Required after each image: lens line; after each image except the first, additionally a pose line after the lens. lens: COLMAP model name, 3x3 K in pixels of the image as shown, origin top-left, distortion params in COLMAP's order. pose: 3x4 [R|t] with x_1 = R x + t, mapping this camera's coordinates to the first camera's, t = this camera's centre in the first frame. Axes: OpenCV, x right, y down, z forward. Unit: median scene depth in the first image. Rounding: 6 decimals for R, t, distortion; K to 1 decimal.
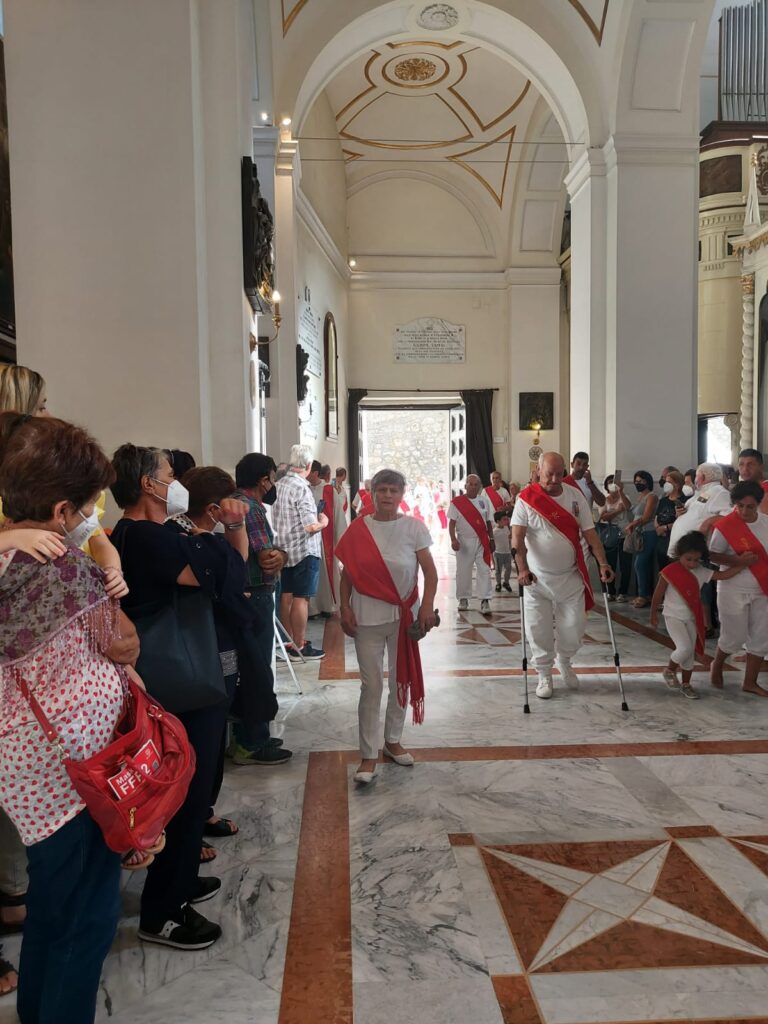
lens RADIAL K [[754.8, 0, 385.4], [0, 754.8, 514.4], [0, 0, 1]] dist [0.060250, -0.056809]
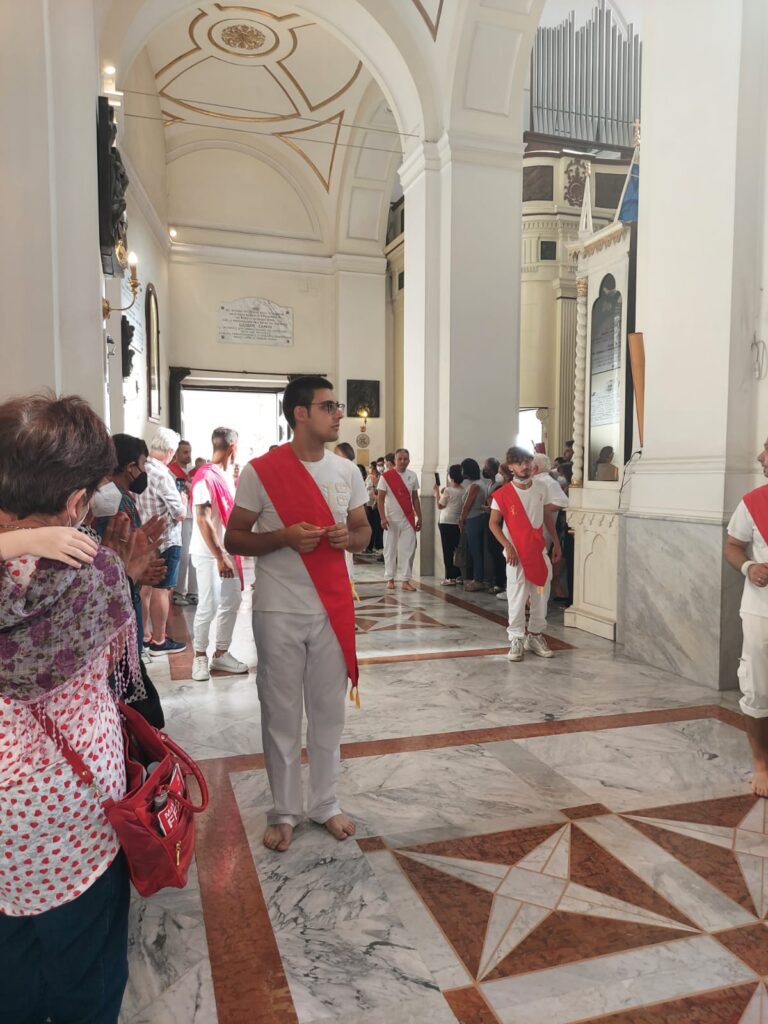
lens RADIAL K [[750.0, 0, 382.0], [0, 750.0, 514.3], [0, 0, 1]] dist [0.054988, -0.053788]
pose [[0.968788, -0.001123, 0.247890, -0.115977], [-0.003907, 0.999796, 0.019799, -0.006774], [-0.247862, -0.020149, 0.968586, 0.078693]]
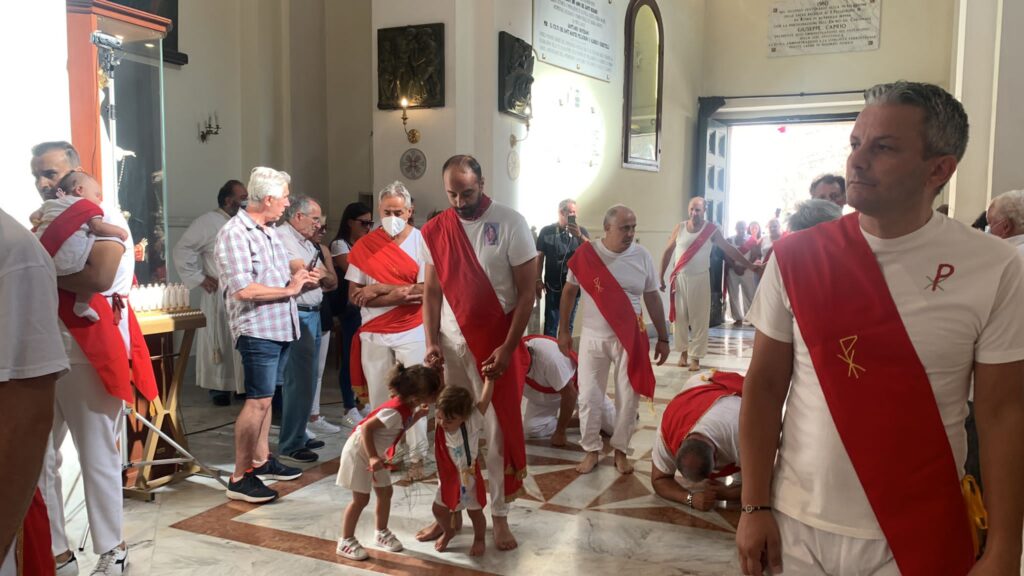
lens RADIAL K [[824.9, 0, 496.1], [0, 824.9, 291.3], [0, 0, 1]] dist [0.069458, -0.190098]
pose [[0.874207, 0.053025, -0.482649, 0.810617], [-0.034478, 0.998289, 0.047227, -0.040435], [0.484327, -0.024646, 0.874540, 0.868758]]
